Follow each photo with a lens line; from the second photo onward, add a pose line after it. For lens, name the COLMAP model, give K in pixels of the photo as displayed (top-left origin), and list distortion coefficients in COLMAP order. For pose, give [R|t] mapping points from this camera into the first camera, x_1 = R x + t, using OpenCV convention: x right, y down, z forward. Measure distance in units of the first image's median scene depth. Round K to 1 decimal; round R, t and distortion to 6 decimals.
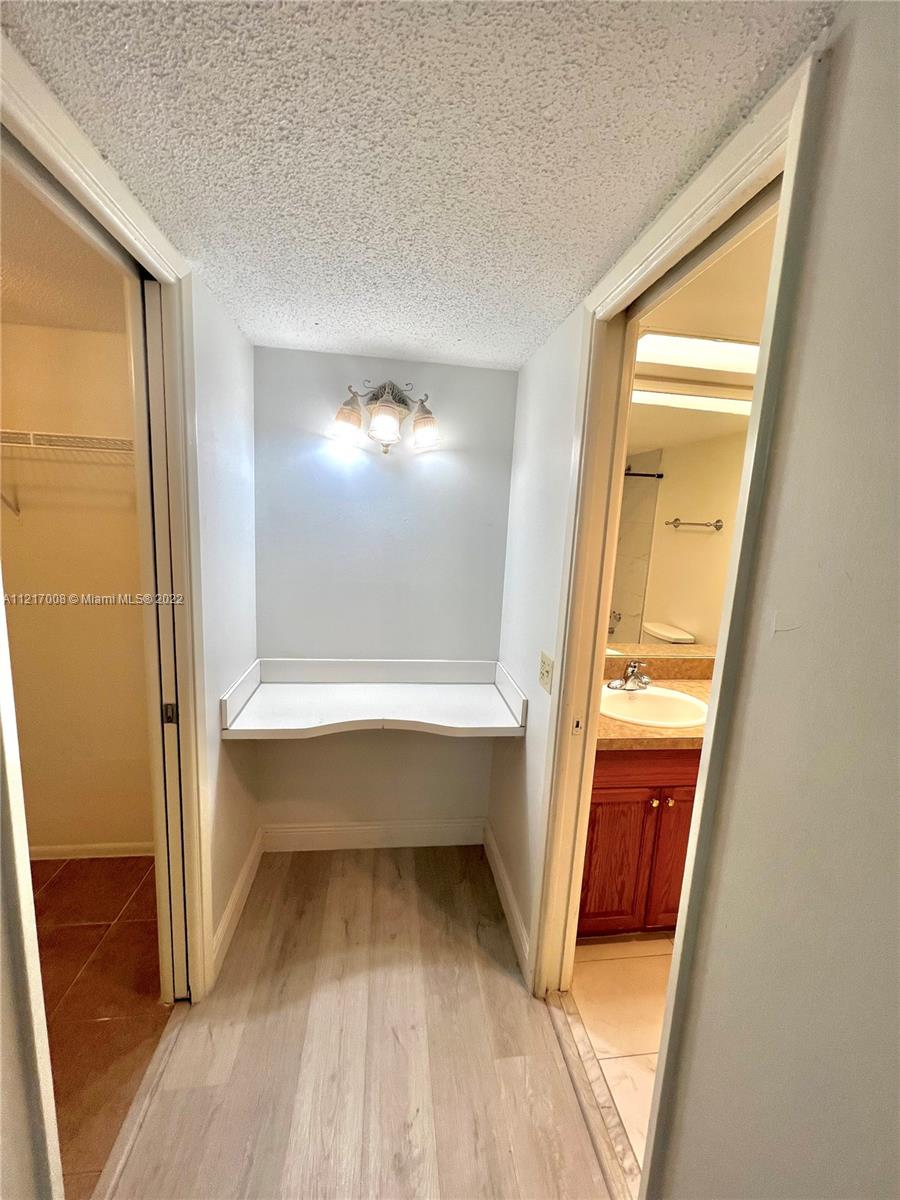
lens RADIAL K [[479.8, 0, 452.4], [0, 479.8, 597.9], [0, 0, 1]] dist [-0.008096, 0.000802]
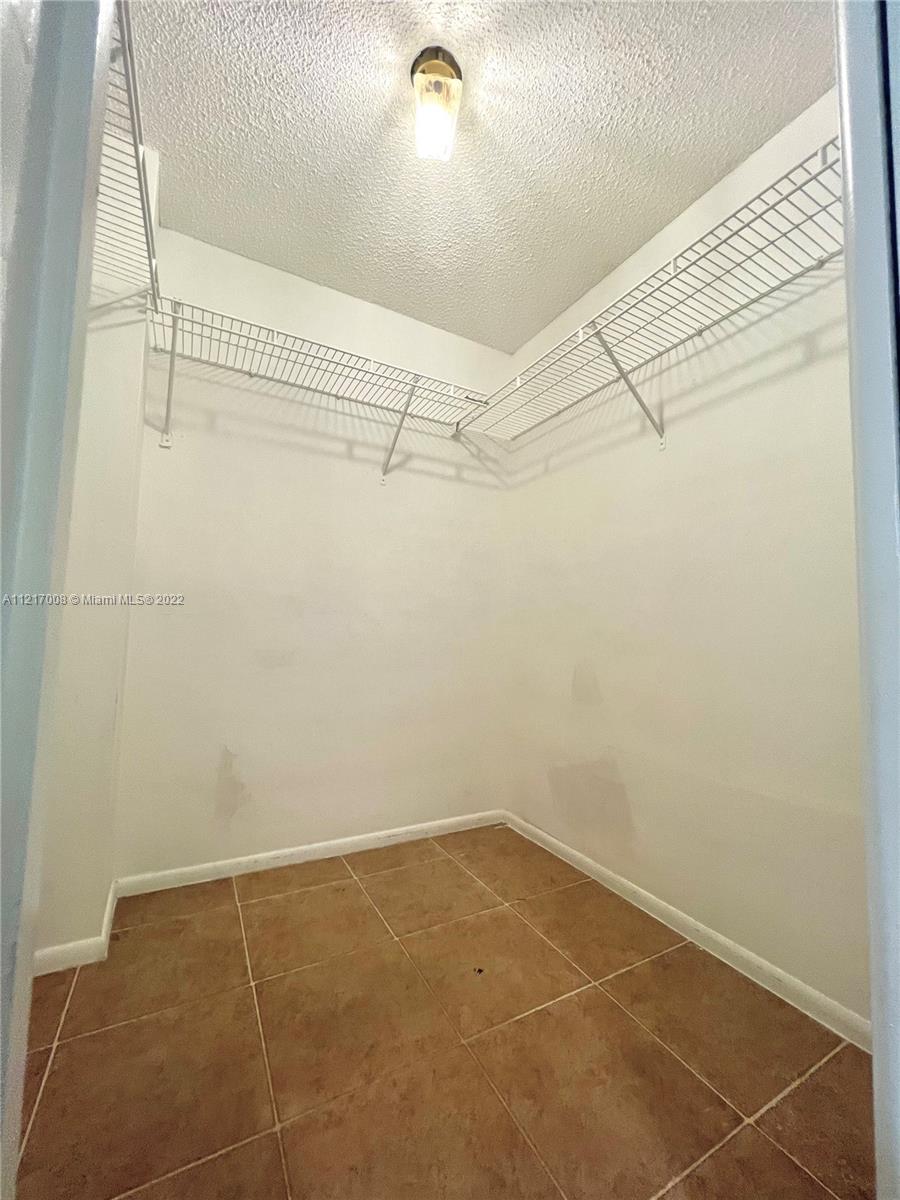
lens RADIAL K [[479.8, 0, 454.7], [0, 479.8, 597.6], [0, 0, 1]] dist [-0.008096, 0.000802]
pose [[0.365669, -0.112923, -0.923869, -0.314708], [-0.150461, 0.972385, -0.178406, 0.295194], [0.918503, 0.204244, 0.338581, 0.453318]]
